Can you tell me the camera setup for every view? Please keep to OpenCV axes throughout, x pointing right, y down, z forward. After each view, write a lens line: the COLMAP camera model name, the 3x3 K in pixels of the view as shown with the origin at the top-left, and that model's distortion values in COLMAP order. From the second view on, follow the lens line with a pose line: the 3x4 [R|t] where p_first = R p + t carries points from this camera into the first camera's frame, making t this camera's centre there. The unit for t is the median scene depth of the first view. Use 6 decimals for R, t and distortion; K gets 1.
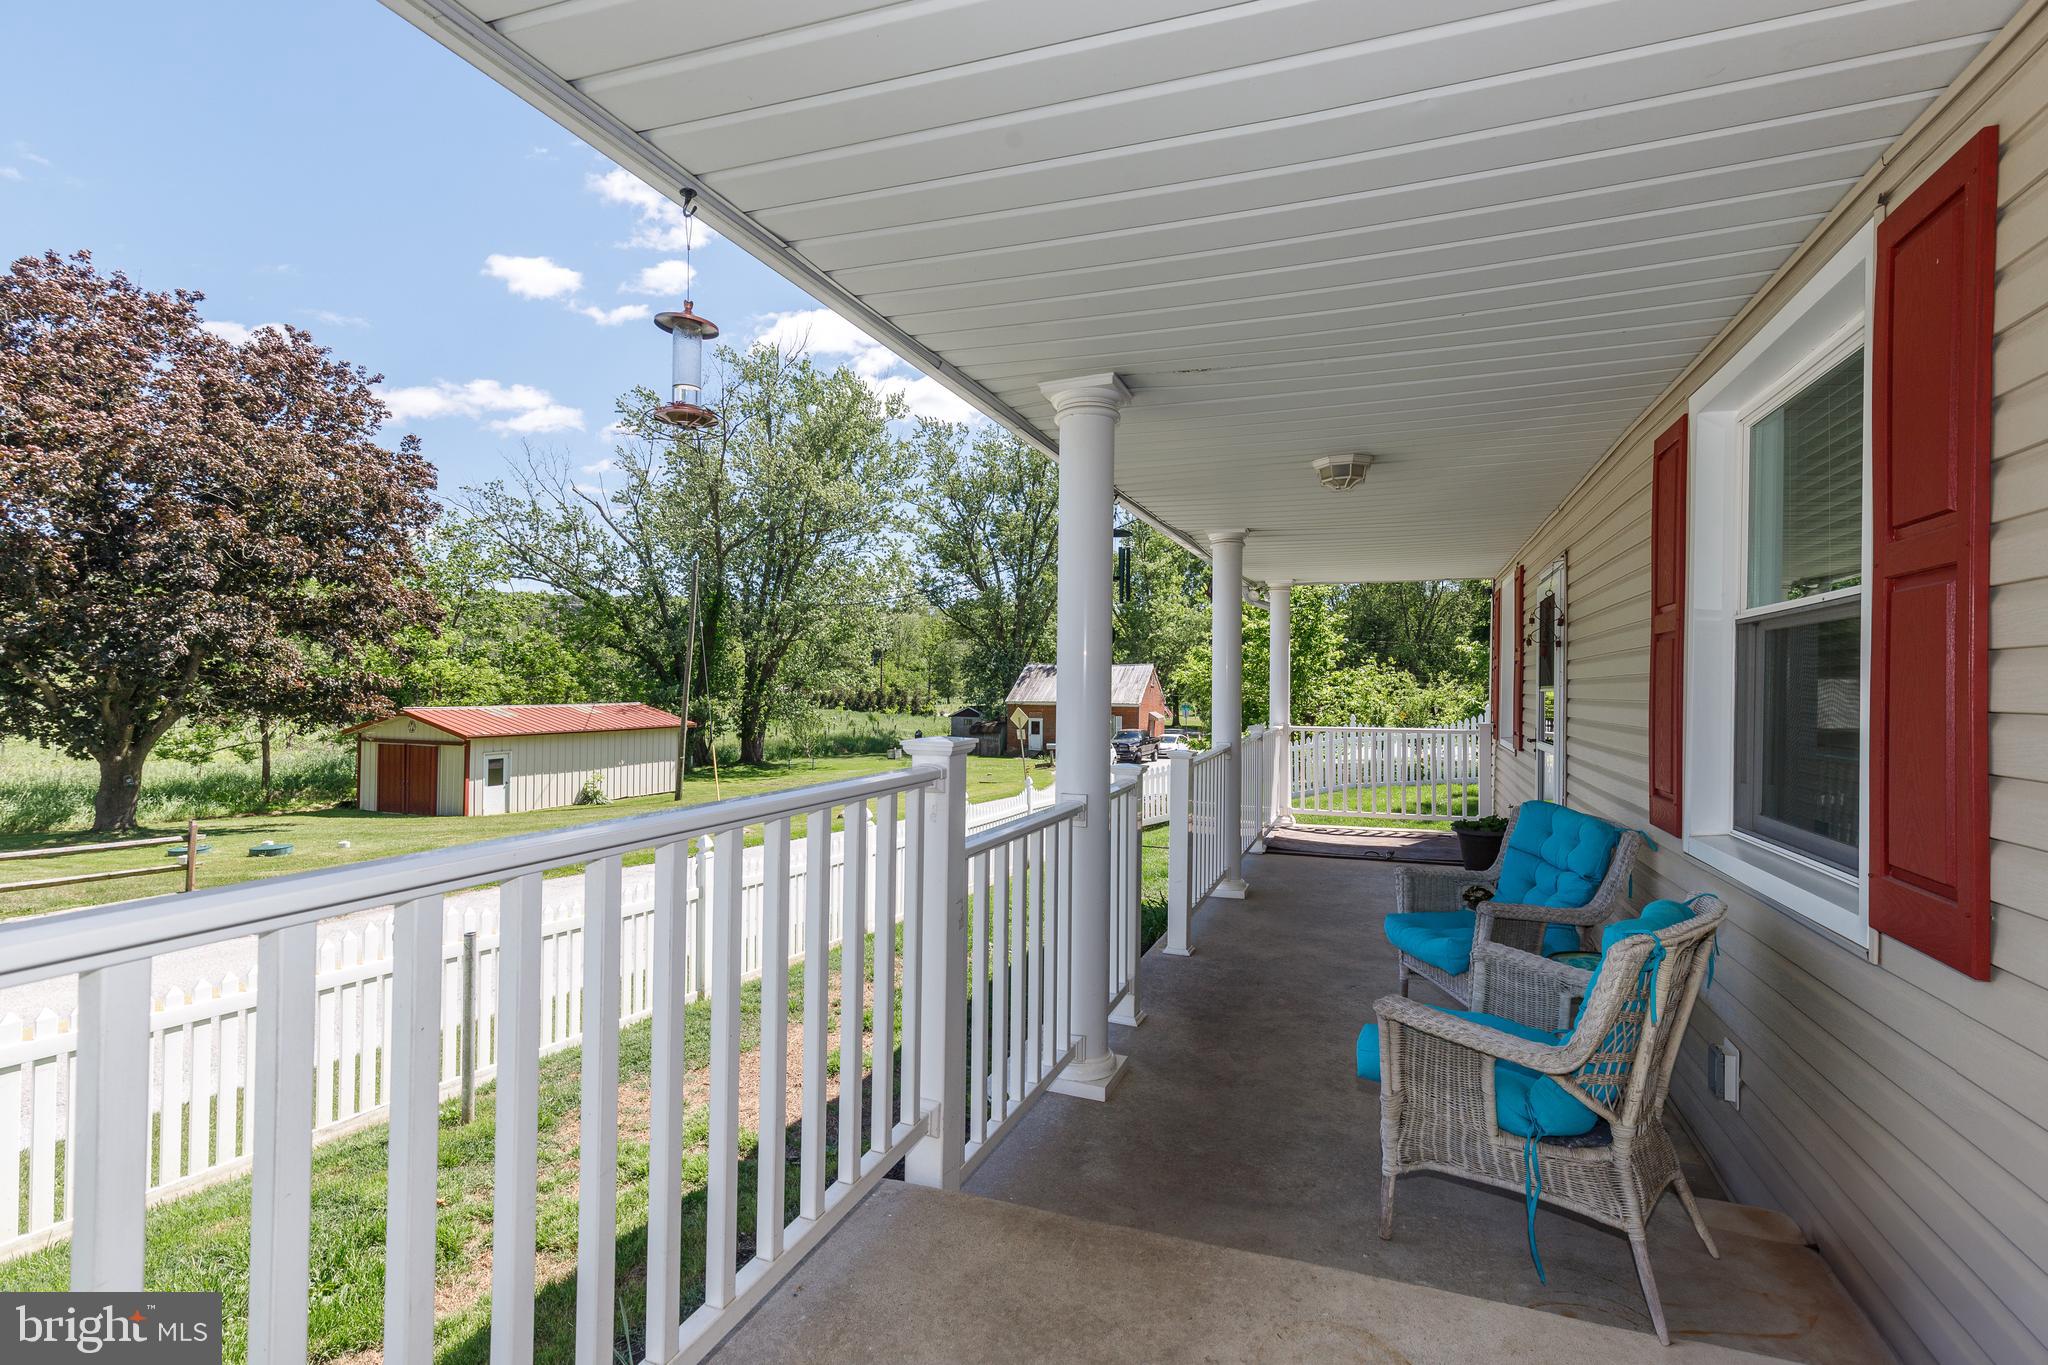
lens RADIAL K [[936.2, 0, 1056.1], [0, 936.2, 662.8], [0, 0, 1]] dist [0.002592, -0.000653]
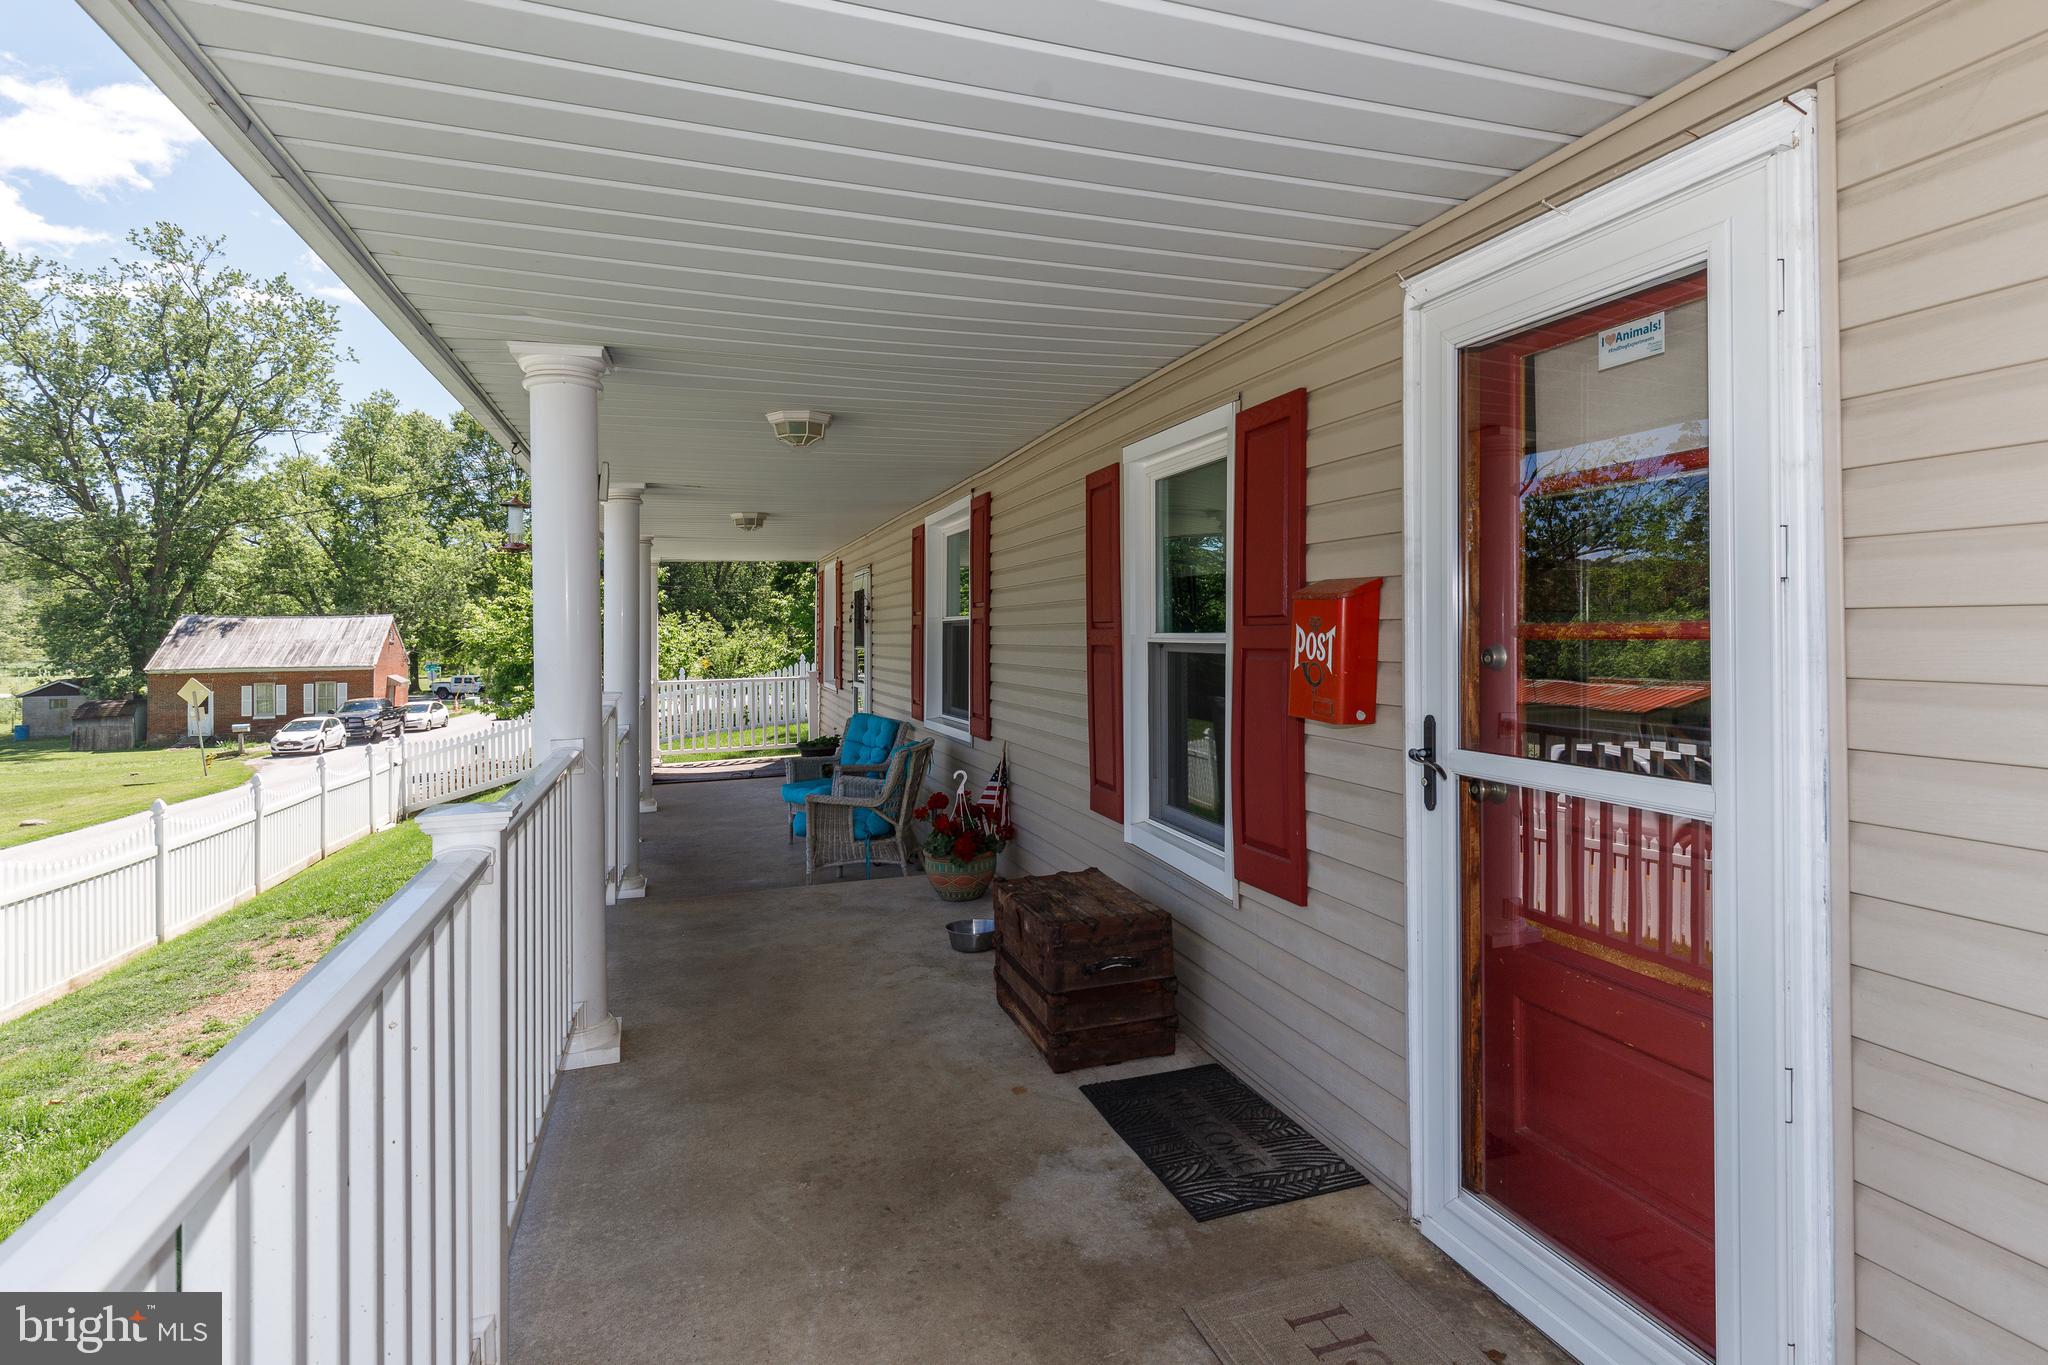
lens RADIAL K [[1025.6, 0, 1030.6], [0, 1025.6, 628.7], [0, 0, 1]] dist [0.028948, 0.000067]
pose [[0.787502, -0.019655, 0.615999, -0.188193], [0.007907, 0.999731, 0.021790, -0.023992], [-0.616262, -0.012289, 0.787446, -0.323179]]
